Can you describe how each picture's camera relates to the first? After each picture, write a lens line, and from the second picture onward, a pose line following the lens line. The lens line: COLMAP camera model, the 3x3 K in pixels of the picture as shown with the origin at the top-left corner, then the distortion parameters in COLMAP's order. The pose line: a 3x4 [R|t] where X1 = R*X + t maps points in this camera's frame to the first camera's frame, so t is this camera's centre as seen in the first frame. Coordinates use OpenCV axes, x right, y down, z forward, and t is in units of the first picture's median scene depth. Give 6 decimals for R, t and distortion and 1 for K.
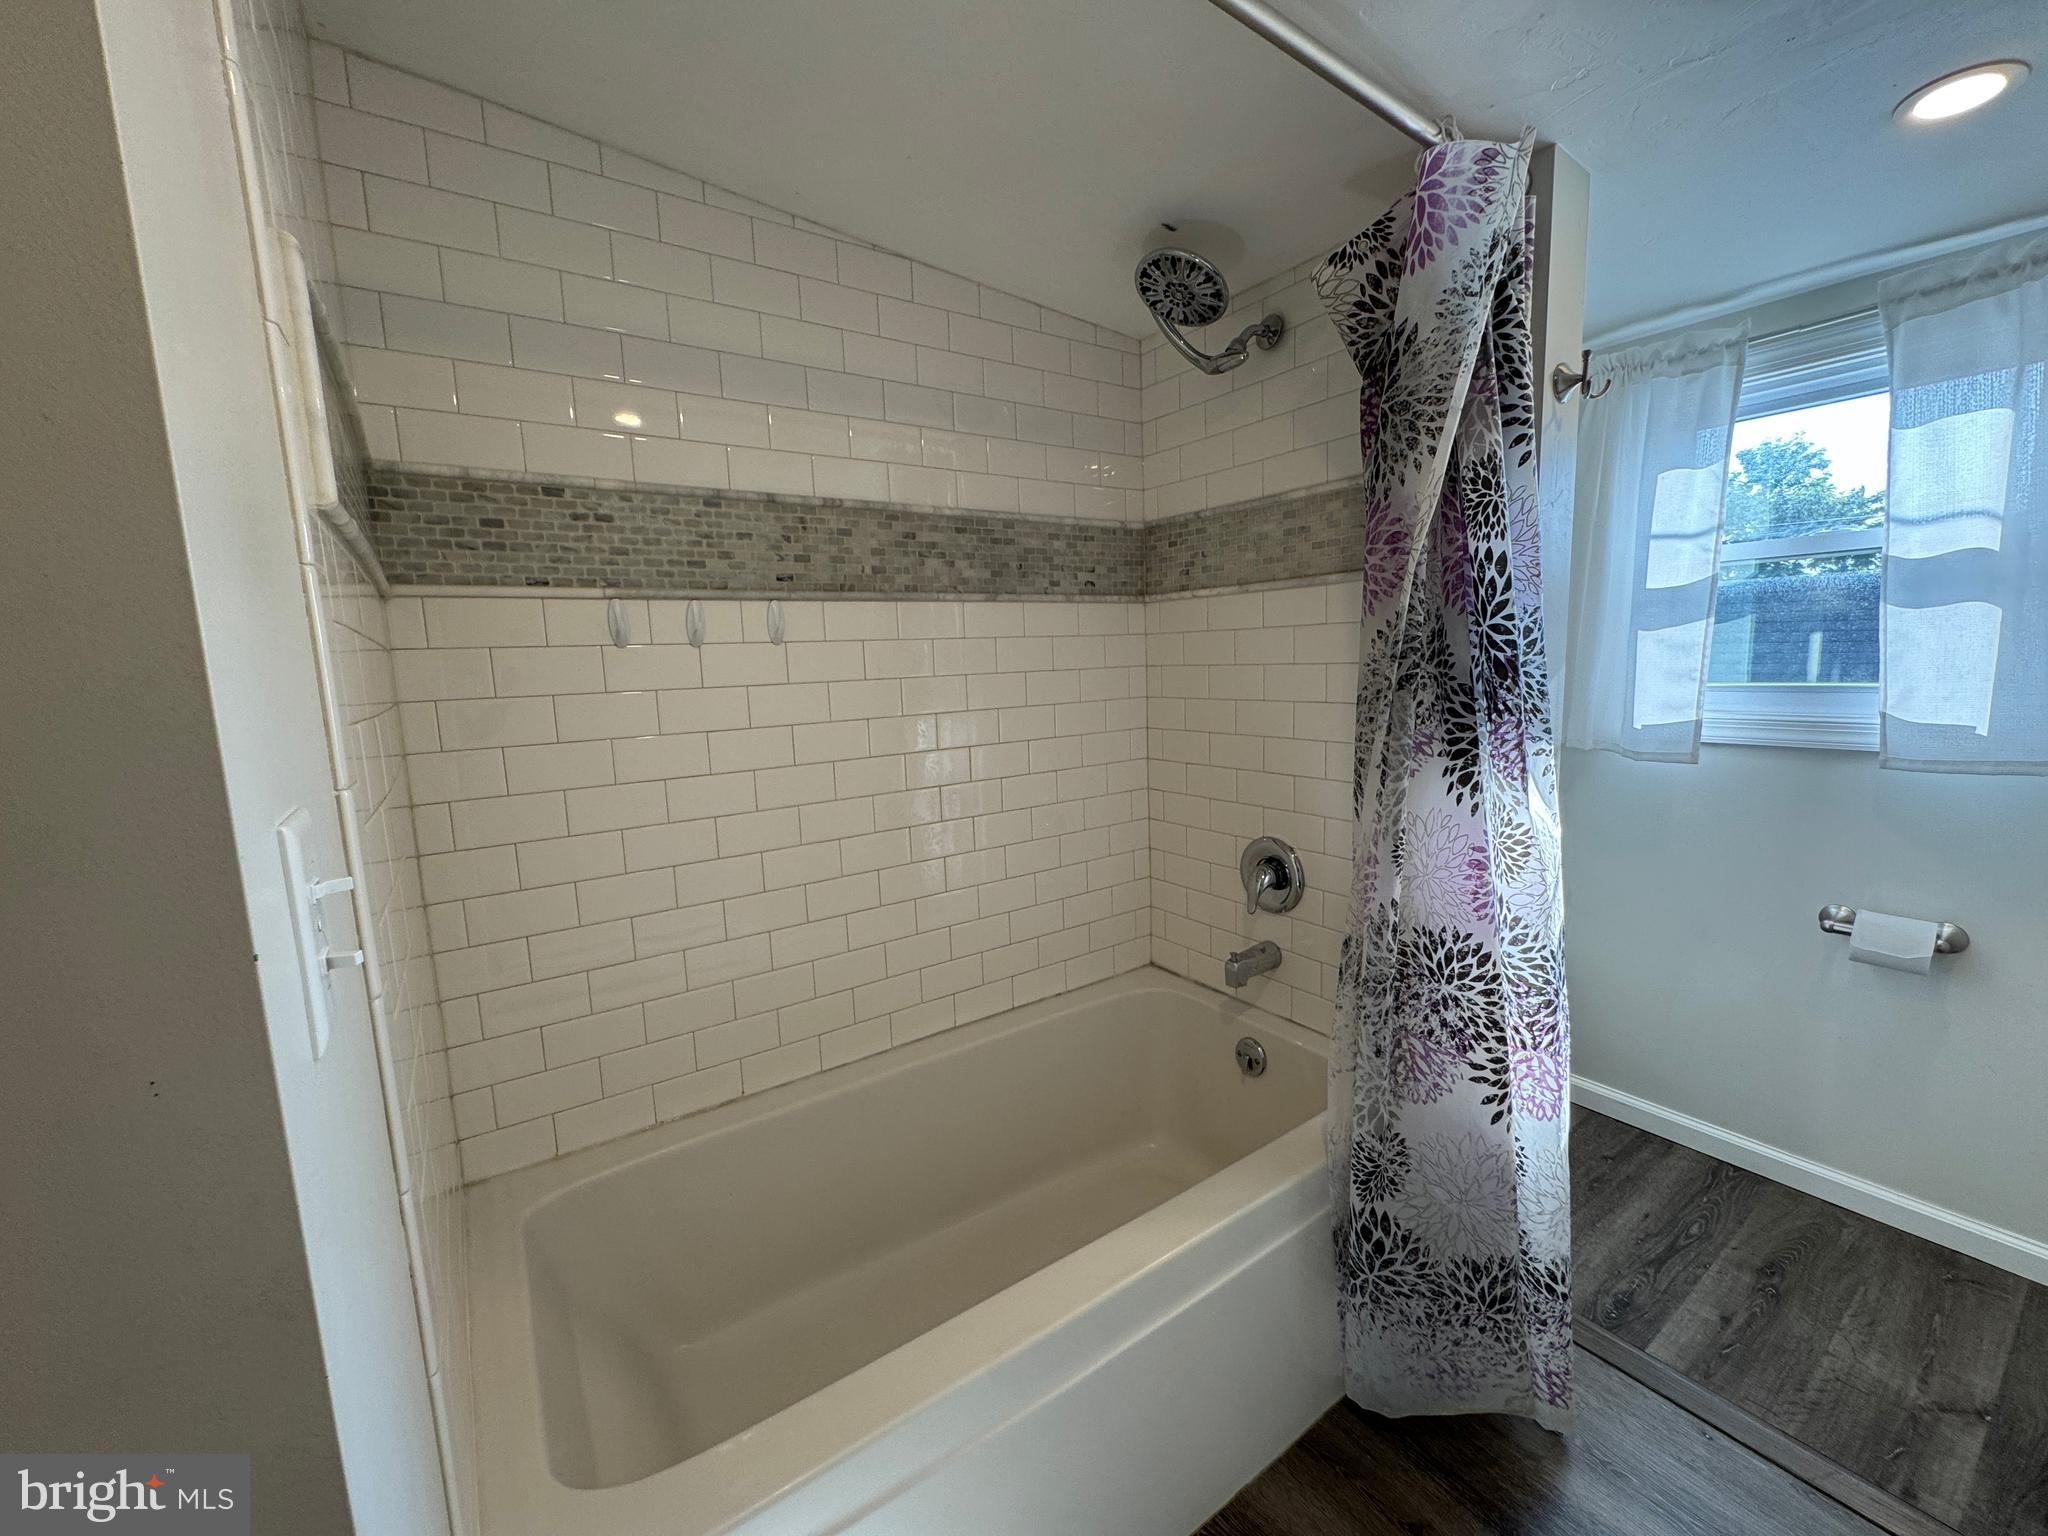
lens RADIAL K [[819.0, 0, 1022.9], [0, 819.0, 763.1], [0, 0, 1]] dist [-0.002152, -0.000257]
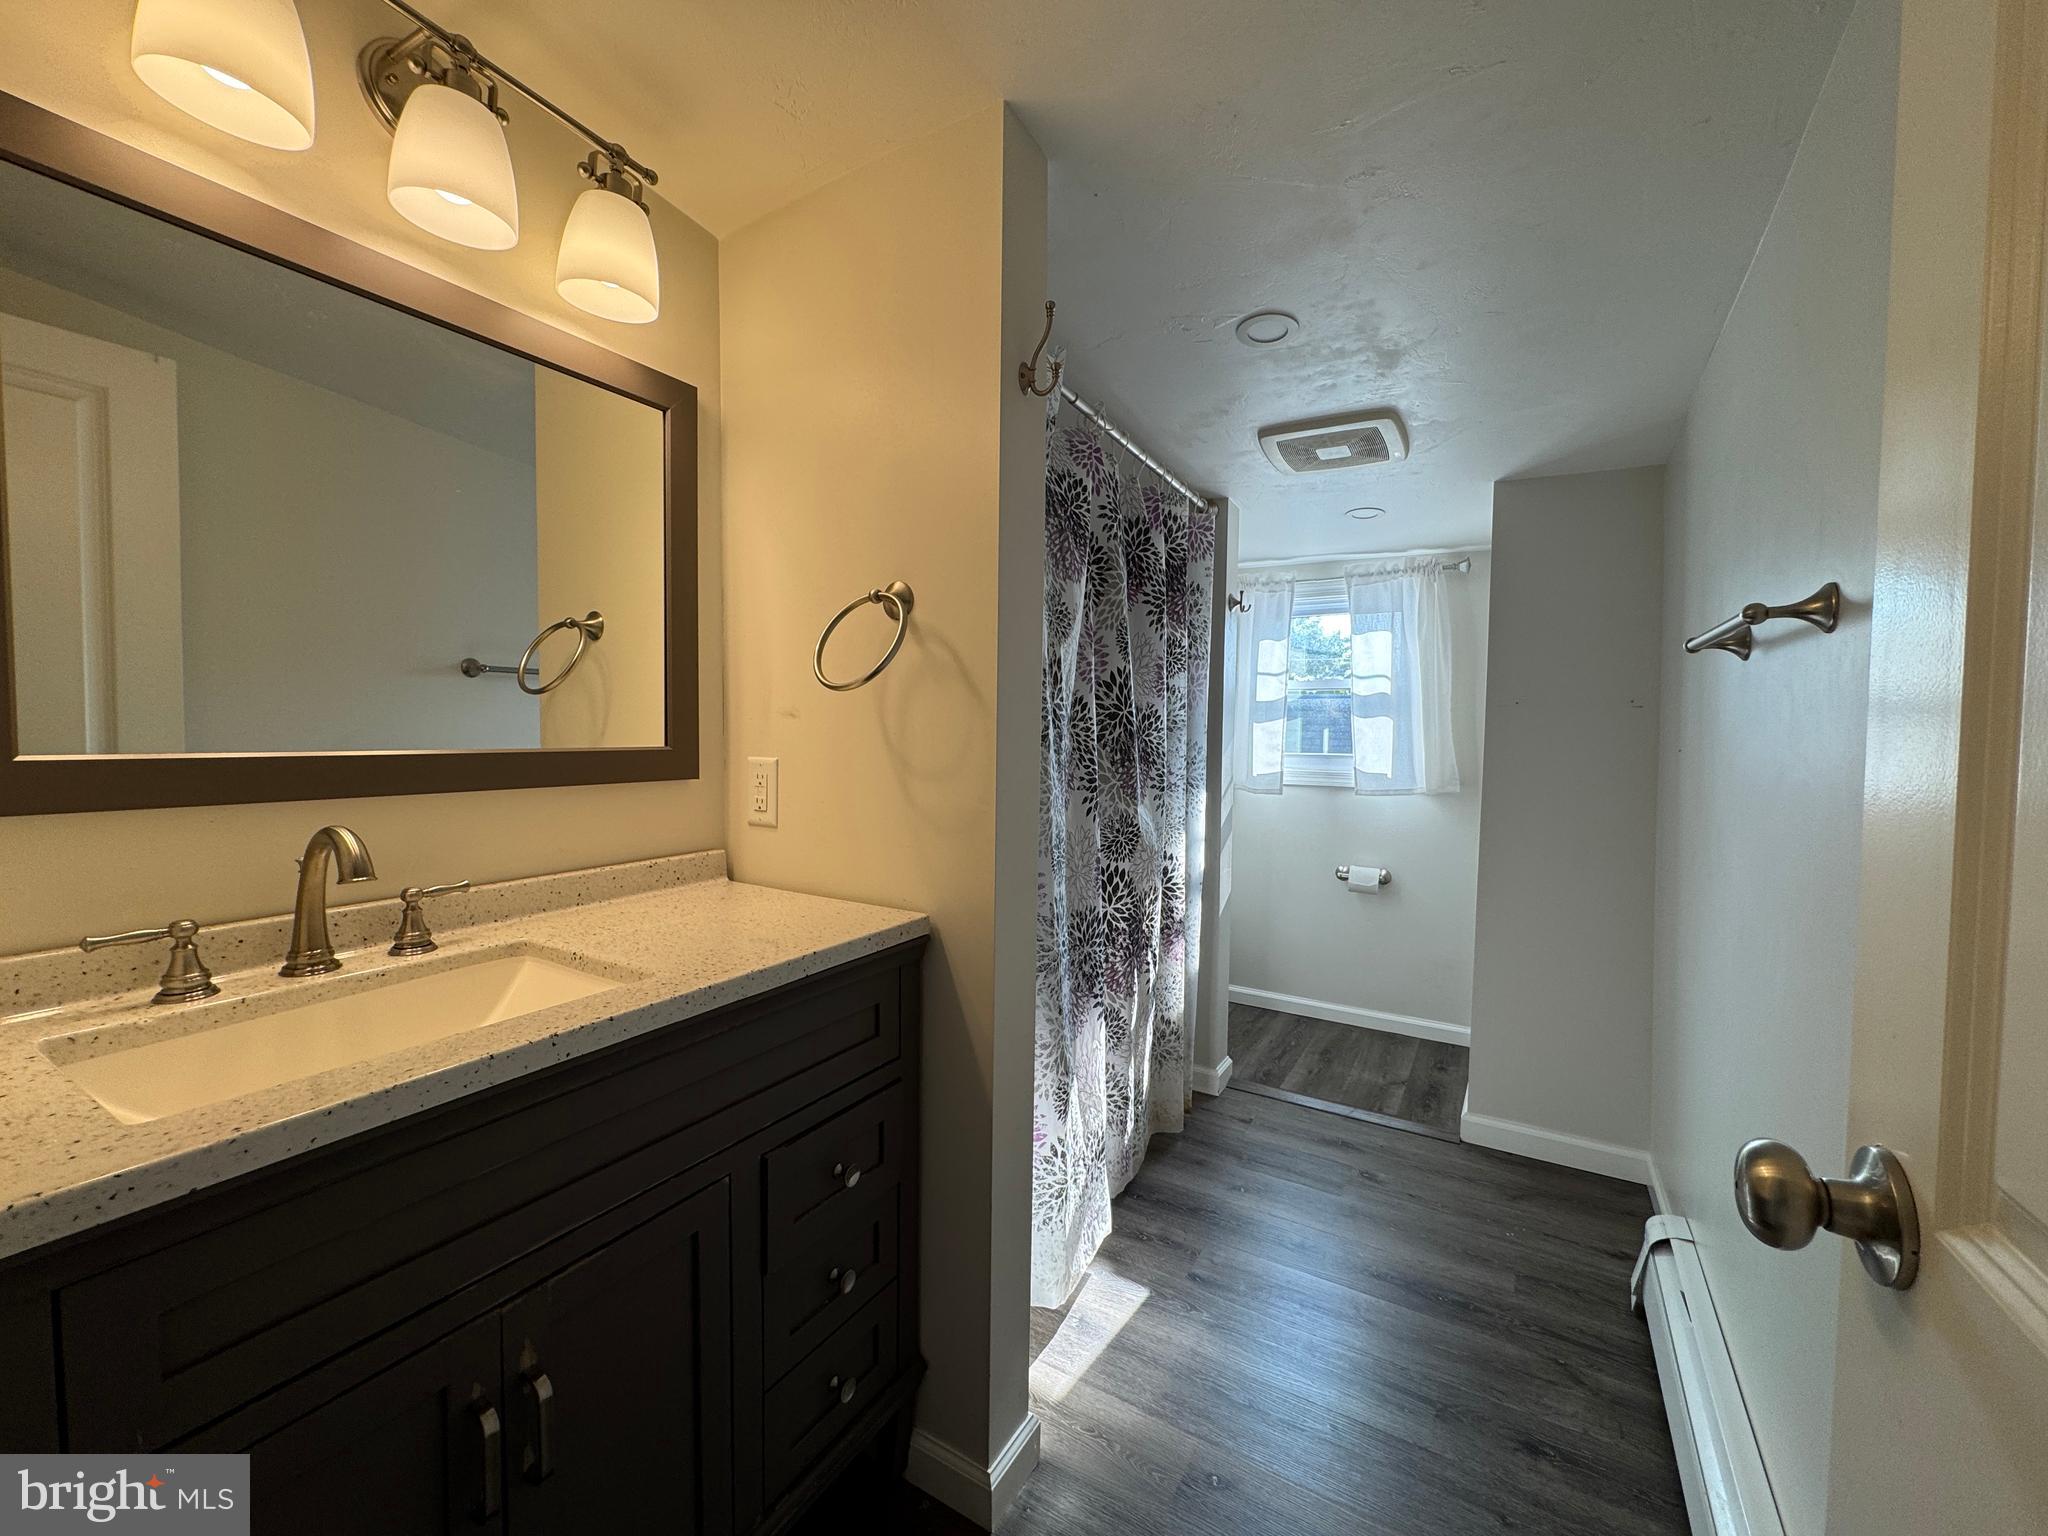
lens RADIAL K [[819.0, 0, 1025.1], [0, 819.0, 765.1], [0, 0, 1]] dist [-0.002152, -0.000257]
pose [[0.910979, 0.023989, 0.411756, -0.524061], [0.012862, 0.996169, -0.086493, 0.094704], [-0.412253, 0.084090, 0.907180, -0.501346]]
